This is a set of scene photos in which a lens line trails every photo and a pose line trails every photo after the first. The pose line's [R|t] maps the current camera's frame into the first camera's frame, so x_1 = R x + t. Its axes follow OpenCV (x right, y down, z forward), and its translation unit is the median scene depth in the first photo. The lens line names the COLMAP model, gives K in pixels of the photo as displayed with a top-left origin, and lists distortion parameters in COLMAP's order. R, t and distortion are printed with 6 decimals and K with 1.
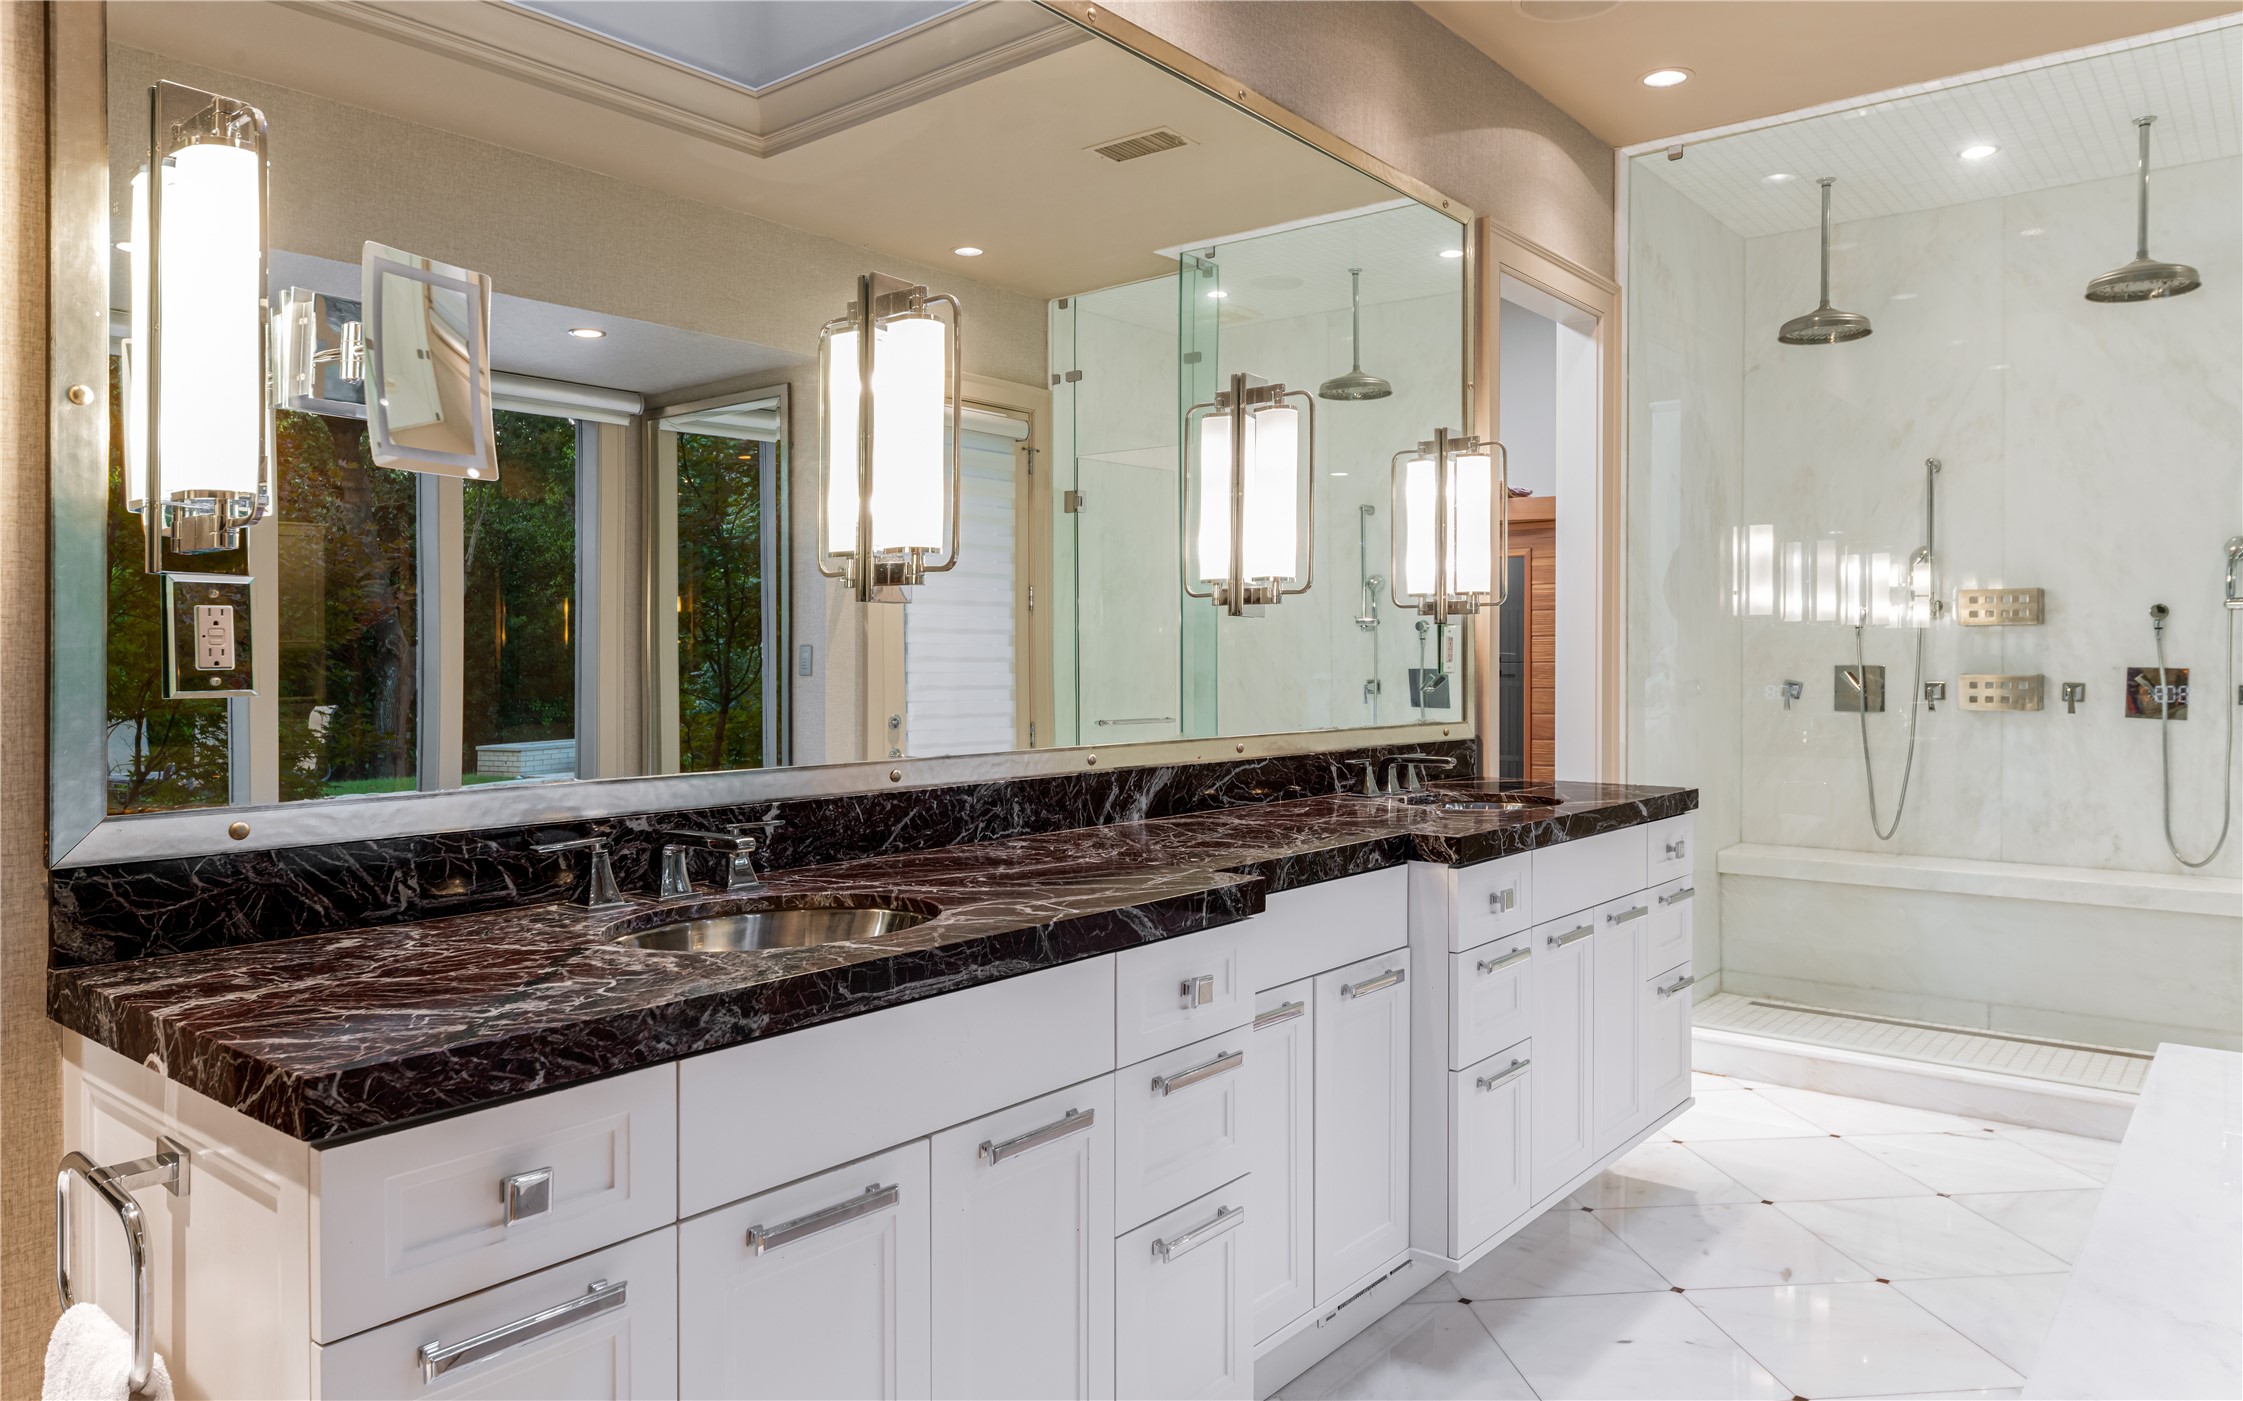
lens RADIAL K [[1446.3, 0, 1121.4], [0, 1446.3, 666.1], [0, 0, 1]] dist [0.001558, 0.000213]
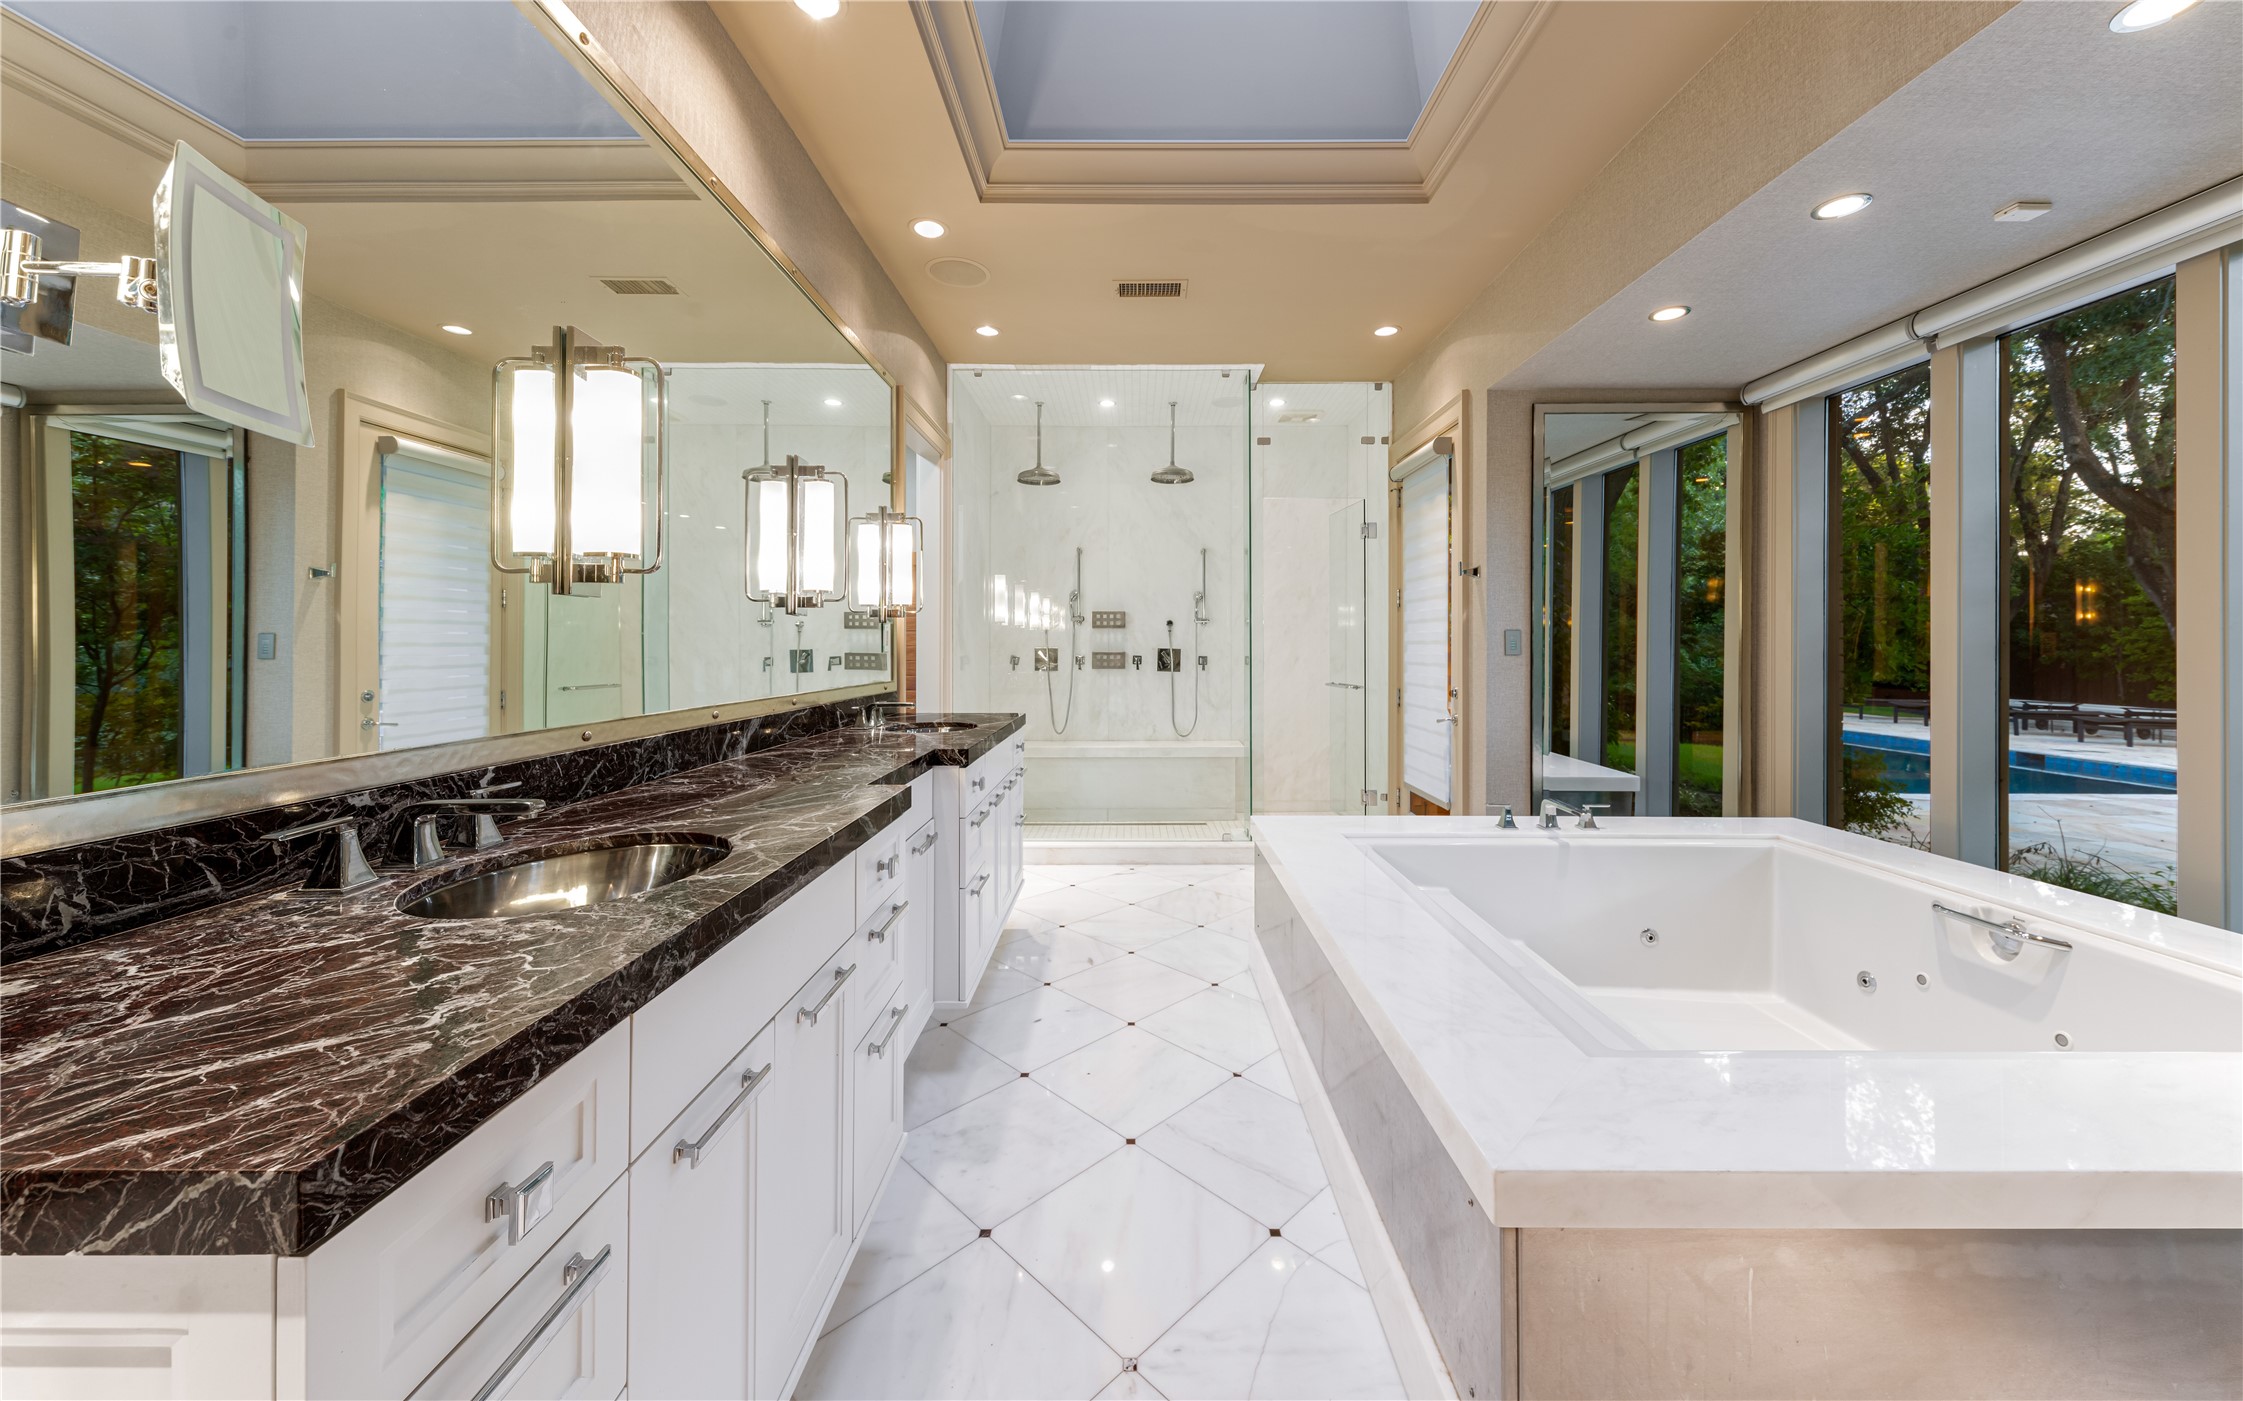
lens RADIAL K [[795.0, 0, 1132.7], [0, 795.0, 641.0], [0, 0, 1]] dist [0.001869, -0.001607]
pose [[0.774465, 0.003692, 0.632606, -0.186089], [0.002999, 0.999950, -0.009508, 0.001732], [-0.632610, 0.009261, 0.774415, 0.145675]]
